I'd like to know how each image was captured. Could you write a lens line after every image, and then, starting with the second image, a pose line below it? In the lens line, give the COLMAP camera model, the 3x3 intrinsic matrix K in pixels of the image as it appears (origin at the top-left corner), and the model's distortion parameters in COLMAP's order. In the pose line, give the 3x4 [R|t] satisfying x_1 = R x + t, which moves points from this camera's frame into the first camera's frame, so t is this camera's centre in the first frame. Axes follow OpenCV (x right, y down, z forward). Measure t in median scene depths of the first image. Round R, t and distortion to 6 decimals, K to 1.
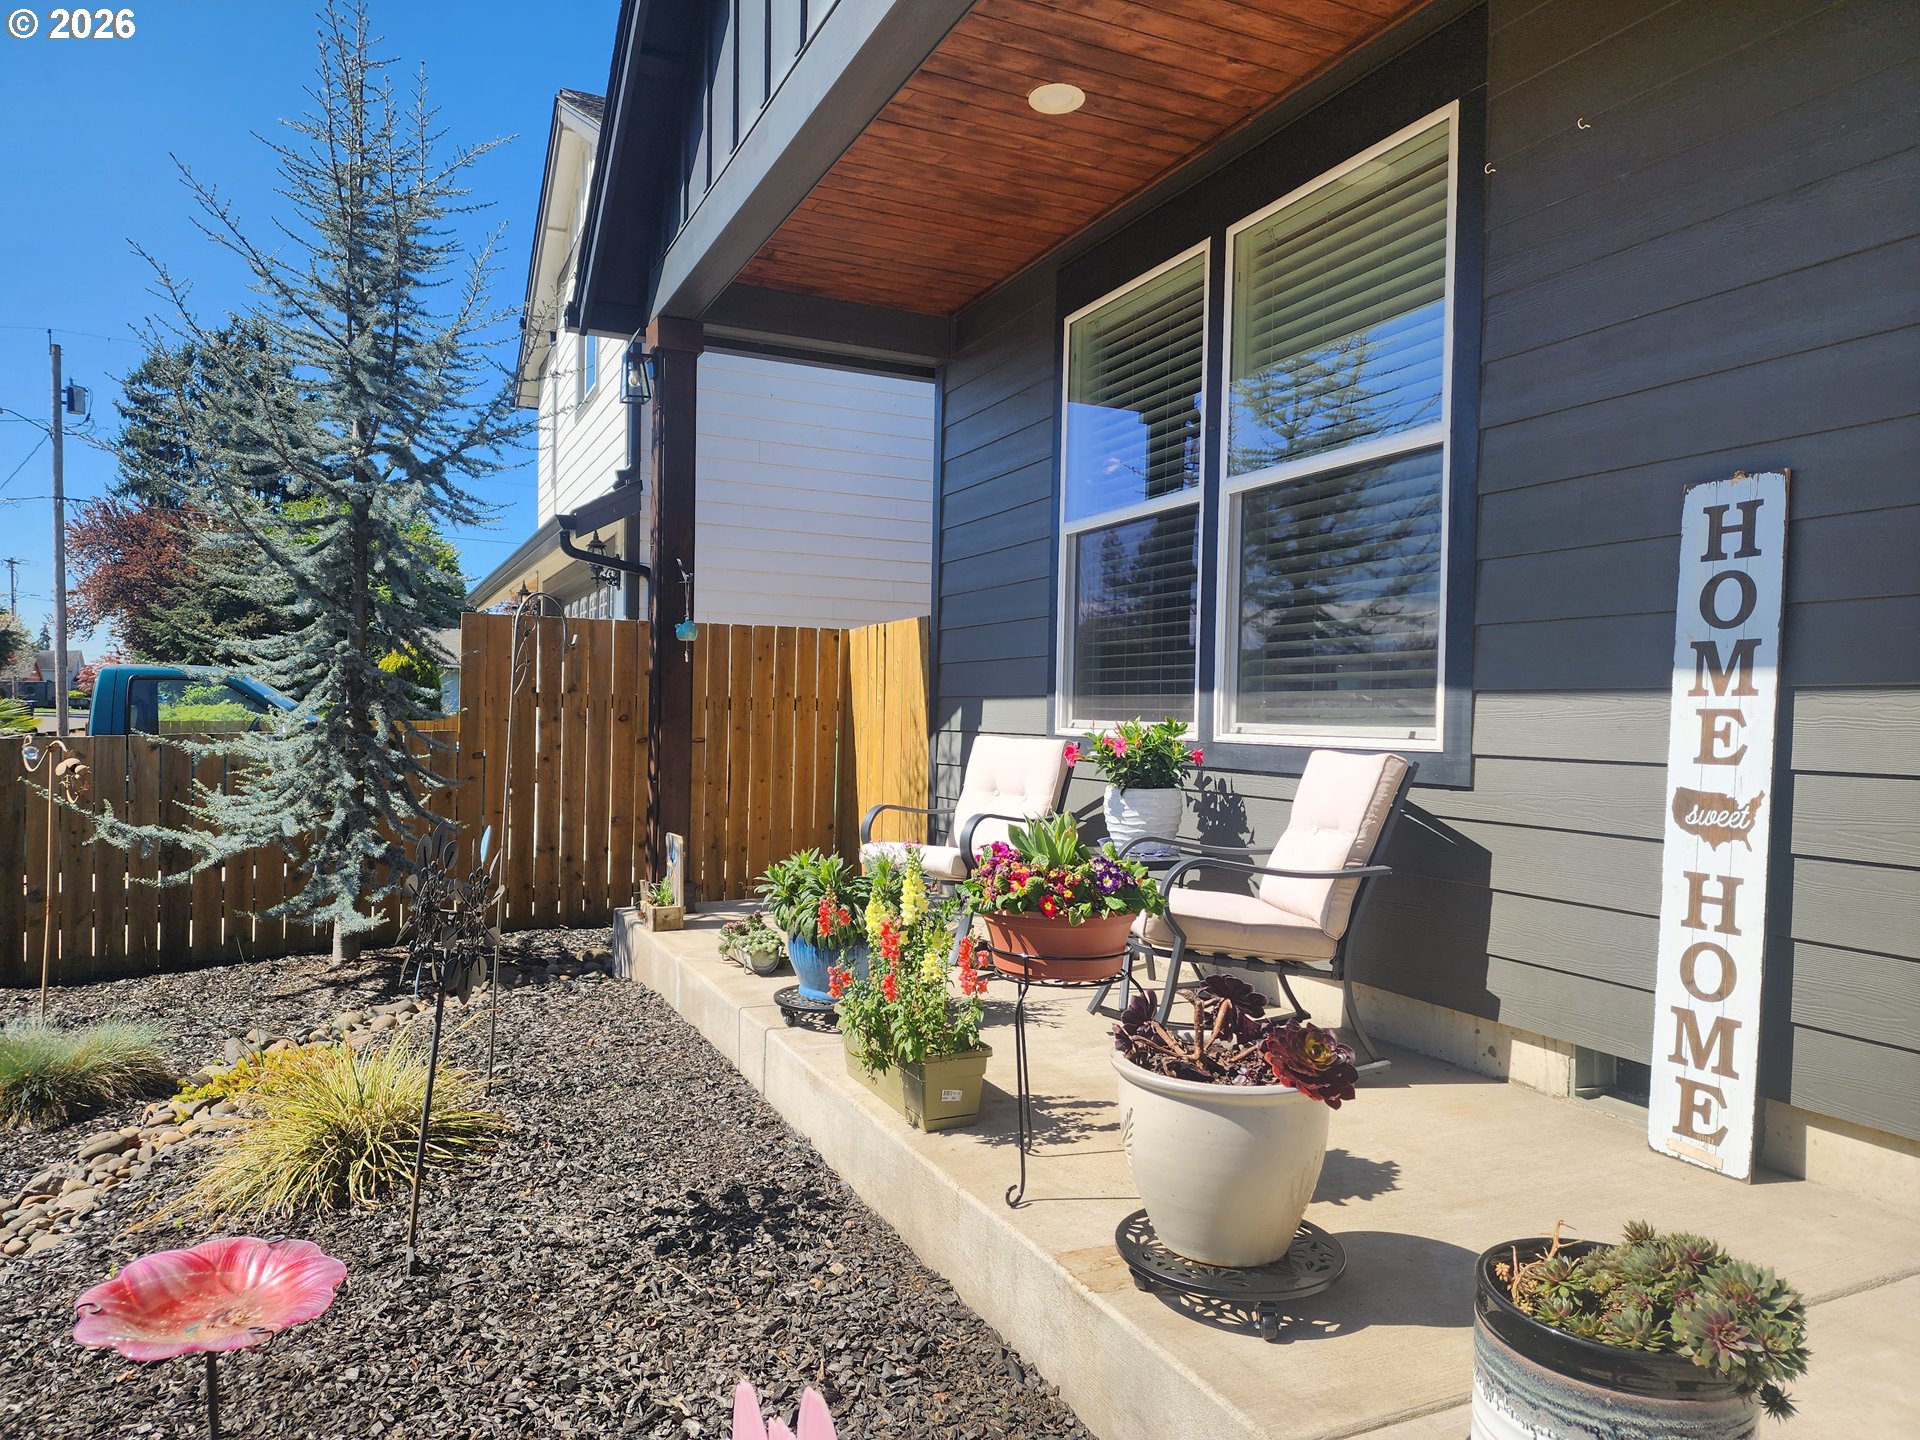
lens RADIAL K [[1285.1, 0, 959.0], [0, 1285.1, 723.6], [0, 0, 1]] dist [0.052848, -0.034876]
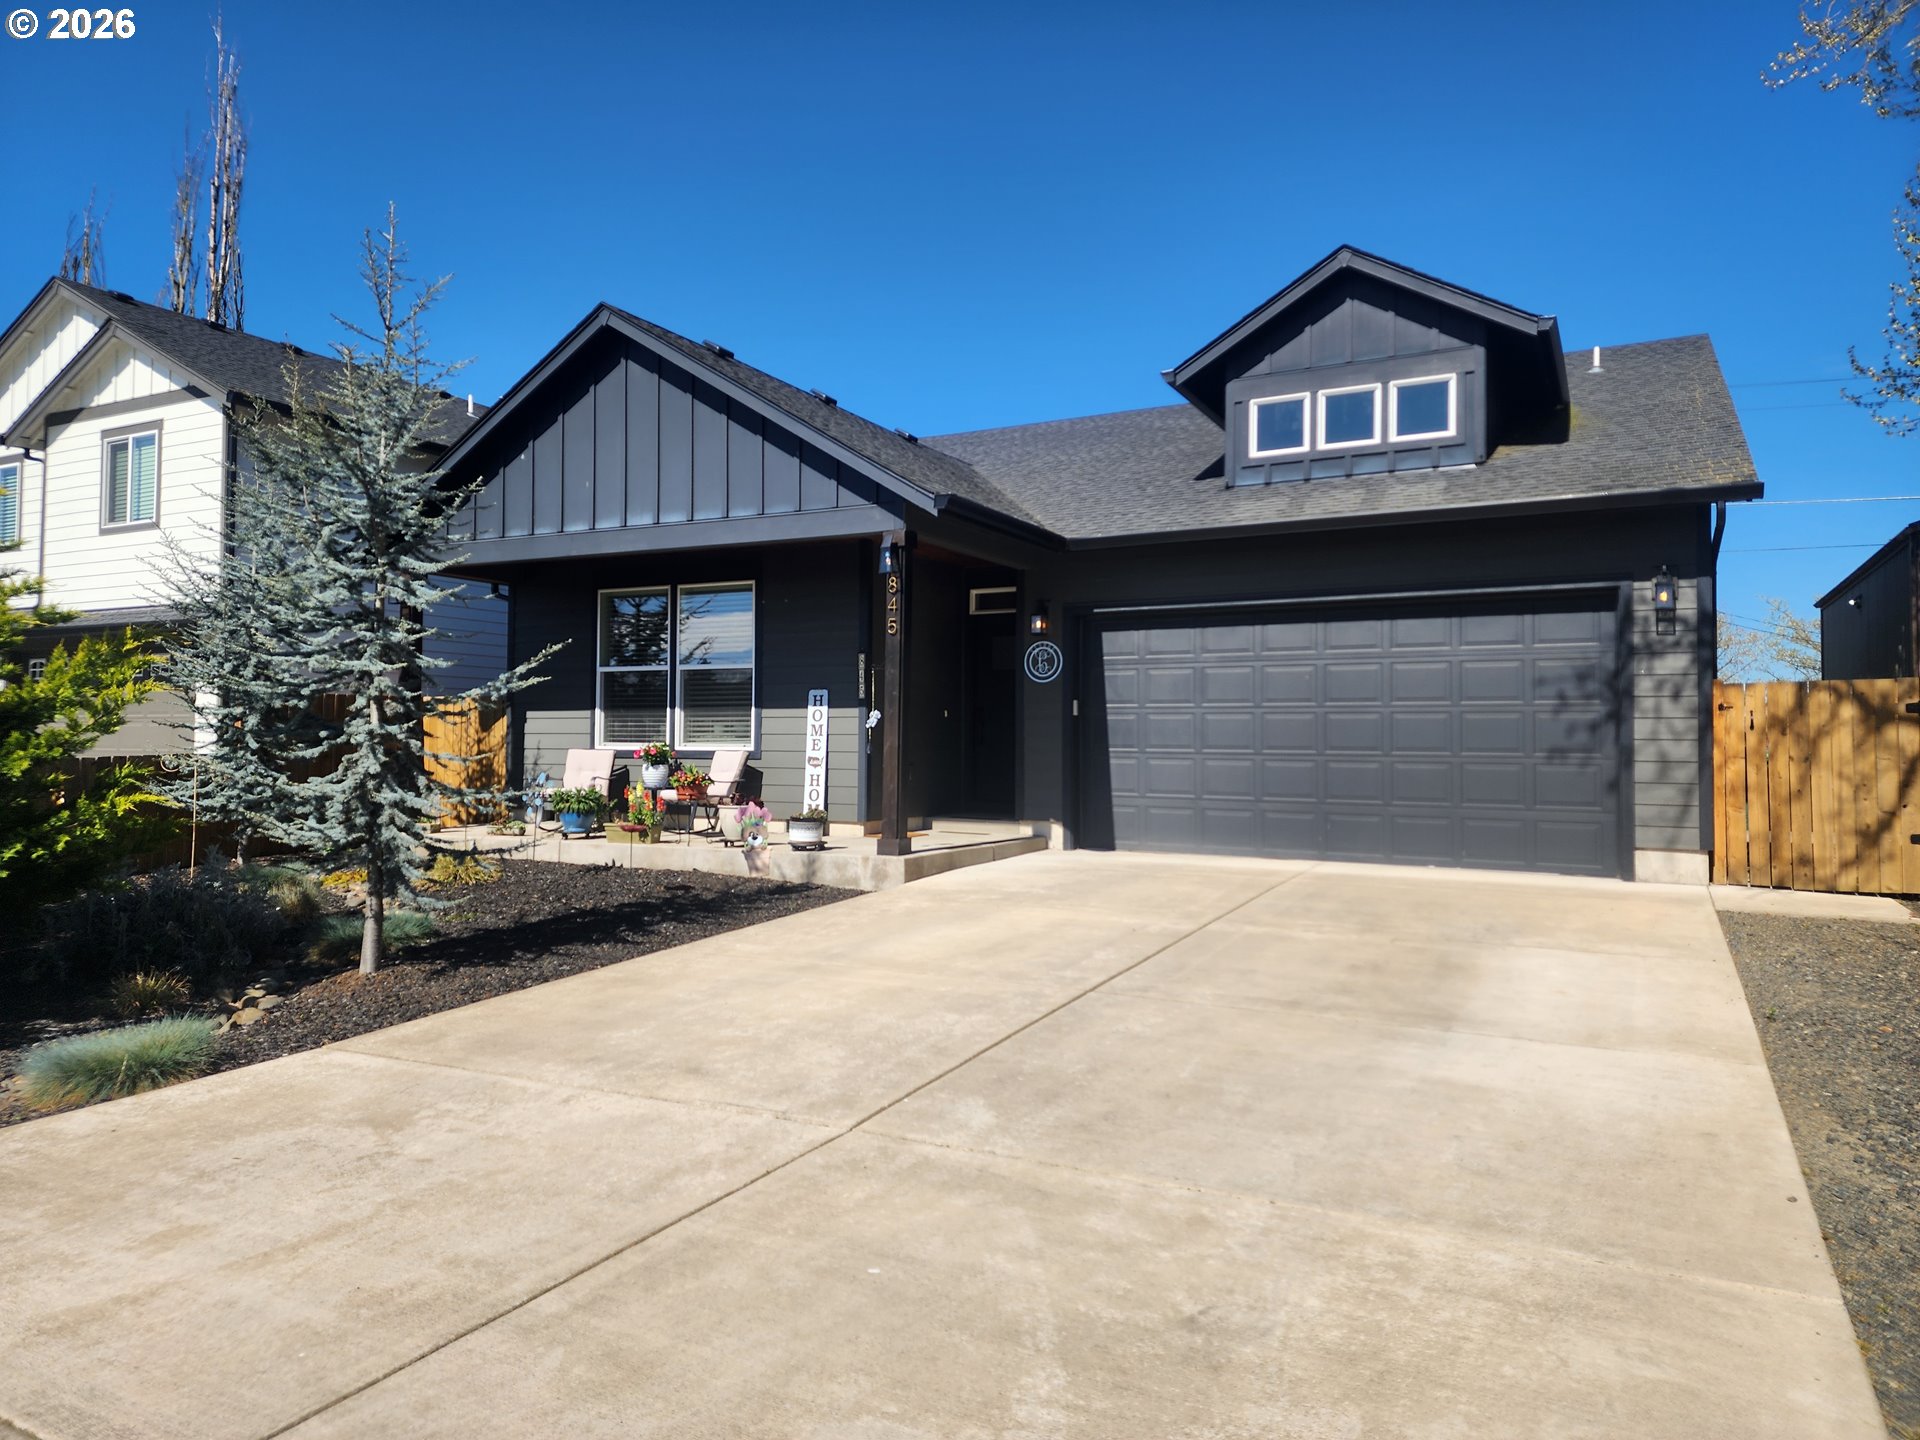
lens RADIAL K [[1285.1, 0, 964.3], [0, 1285.1, 715.9], [0, 0, 1]] dist [0.052848, -0.034876]
pose [[0.796116, 0.008735, 0.605081, -1.720379], [0.007602, 0.999673, -0.024432, 0.021788], [-0.605097, 0.024050, 0.795789, -2.886142]]
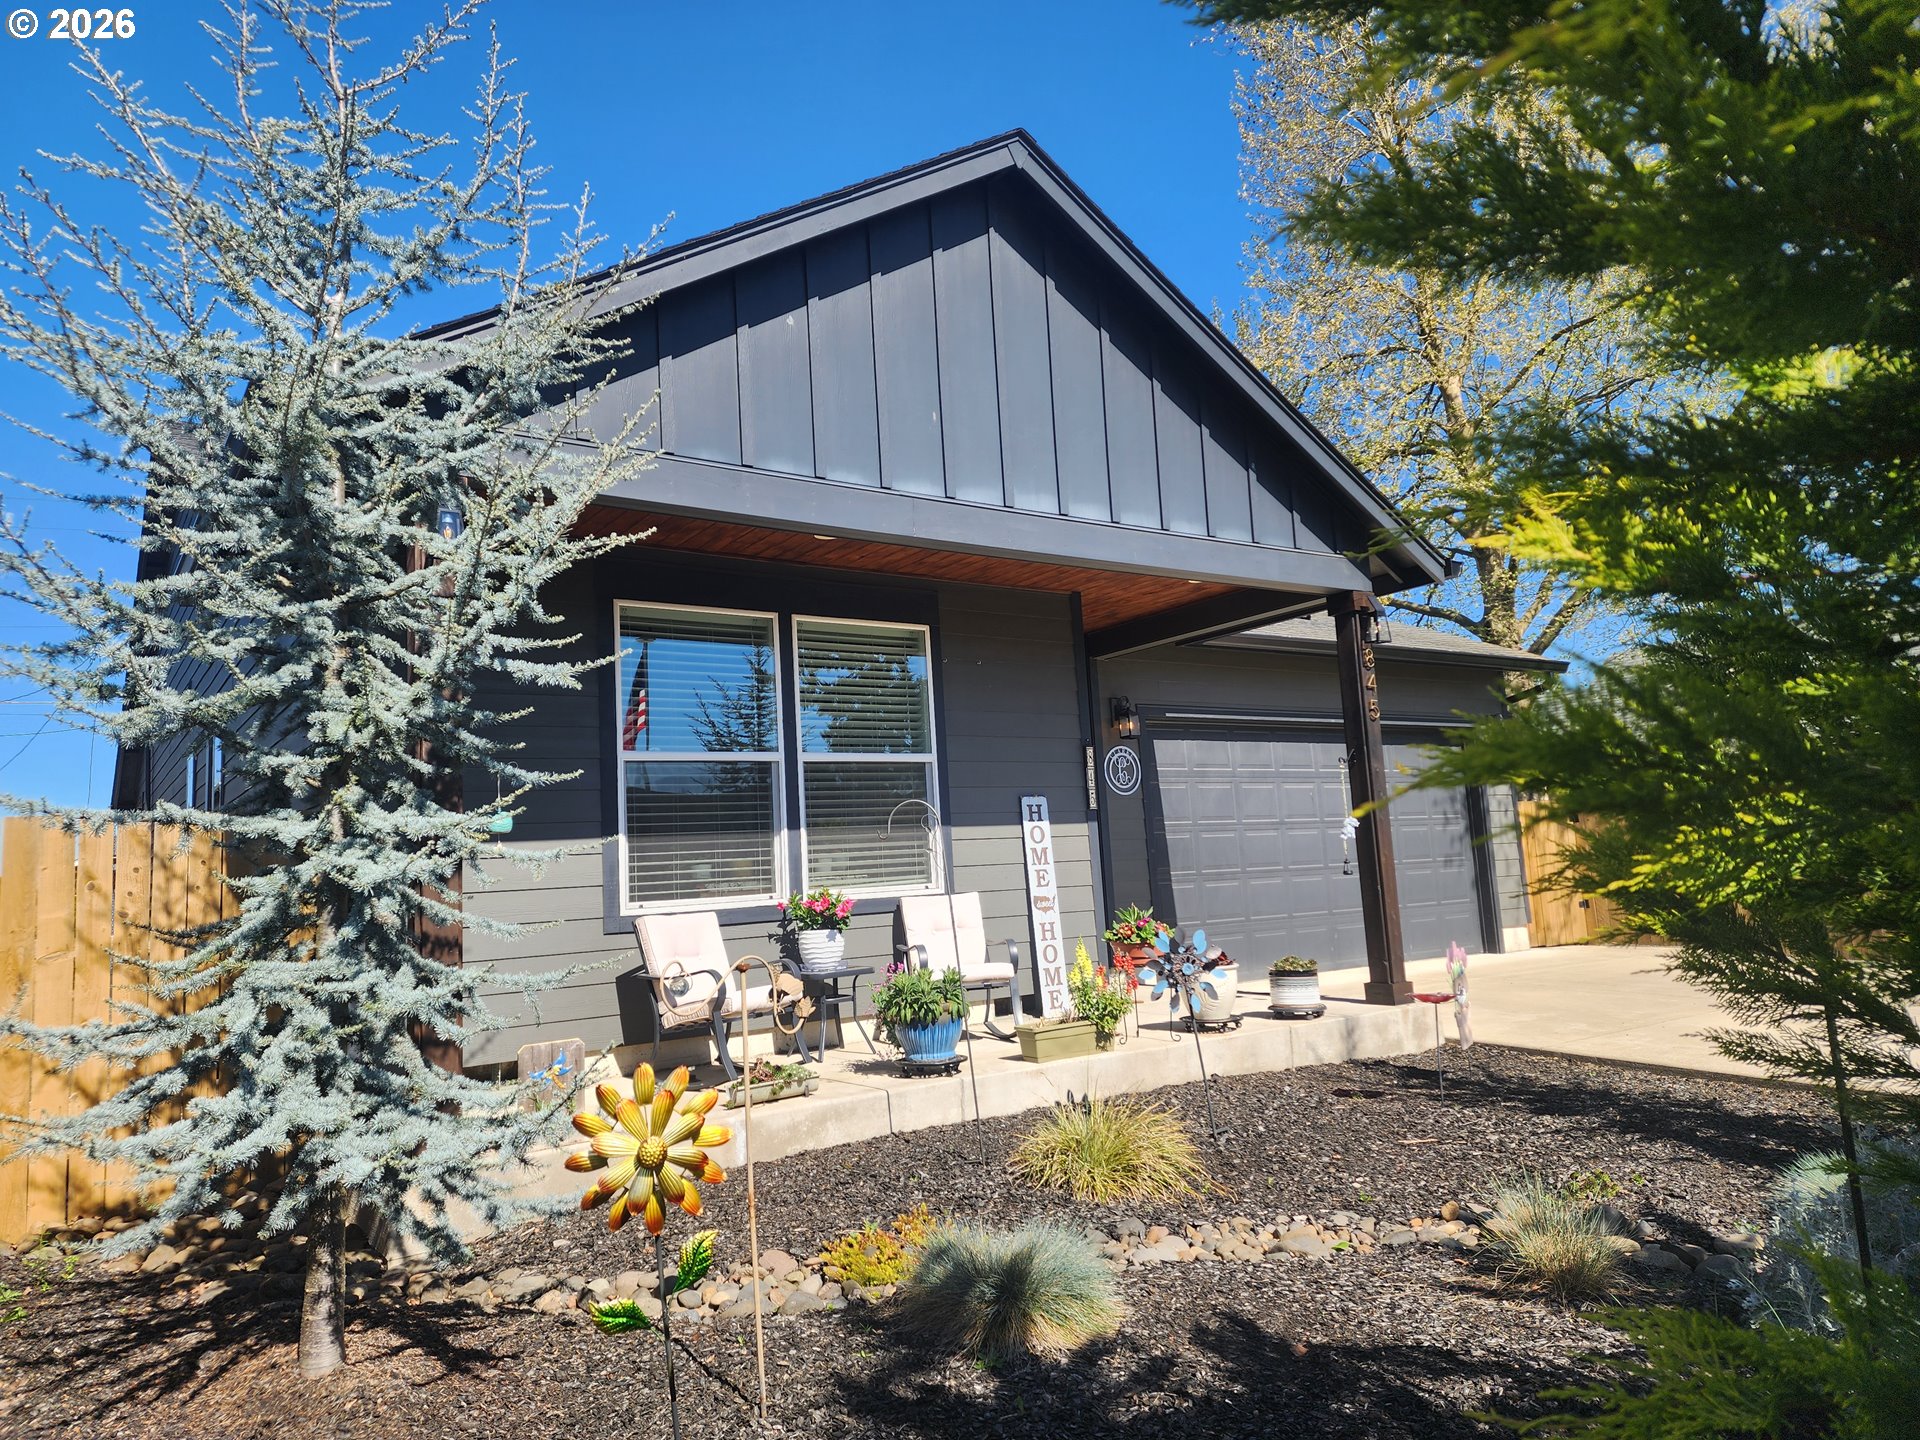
lens RADIAL K [[1285.1, 0, 960.6], [0, 1285.1, 719.8], [0, 0, 1]] dist [0.052848, -0.034876]
pose [[-0.177127, 0.122397, 0.976548, -2.399597], [0.066567, 0.991454, -0.112191, -0.032769], [-0.981934, 0.045134, -0.183761, 1.701103]]
